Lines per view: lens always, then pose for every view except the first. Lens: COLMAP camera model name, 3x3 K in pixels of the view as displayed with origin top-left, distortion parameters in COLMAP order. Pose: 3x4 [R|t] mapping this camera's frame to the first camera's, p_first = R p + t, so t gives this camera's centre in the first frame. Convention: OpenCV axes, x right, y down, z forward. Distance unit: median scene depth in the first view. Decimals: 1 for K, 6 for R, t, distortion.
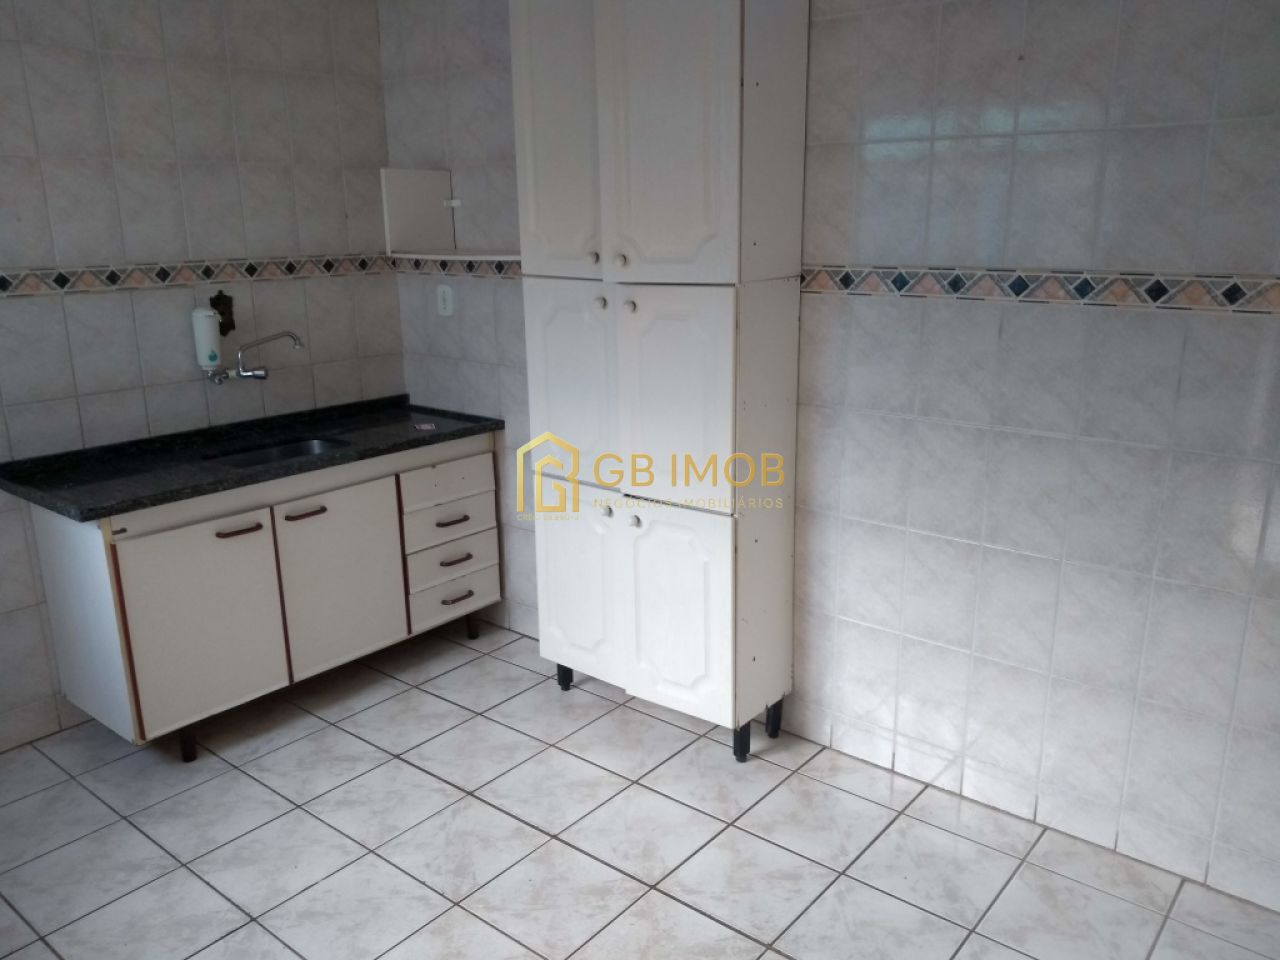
lens RADIAL K [[995.3, 0, 625.9], [0, 995.3, 478.5], [0, 0, 1]] dist [0.002134, 0.000176]
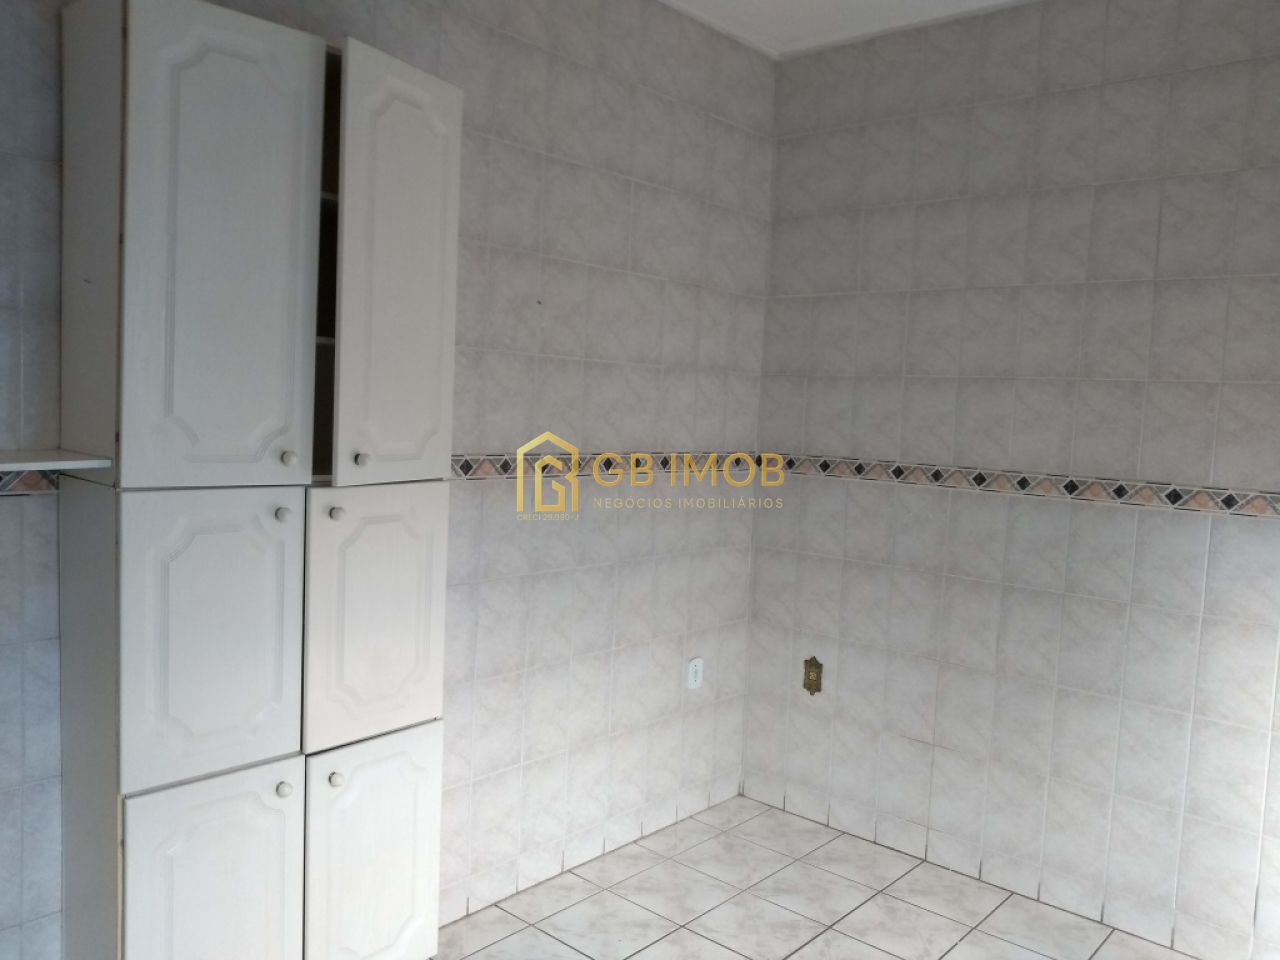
lens RADIAL K [[995.3, 0, 625.9], [0, 995.3, 478.5], [0, 0, 1]] dist [0.002134, 0.000176]
pose [[0.029554, -0.052823, 0.998166, -0.898704], [0.232016, 0.971691, 0.044552, -0.200274], [-0.972263, 0.230274, 0.040973, 0.803255]]
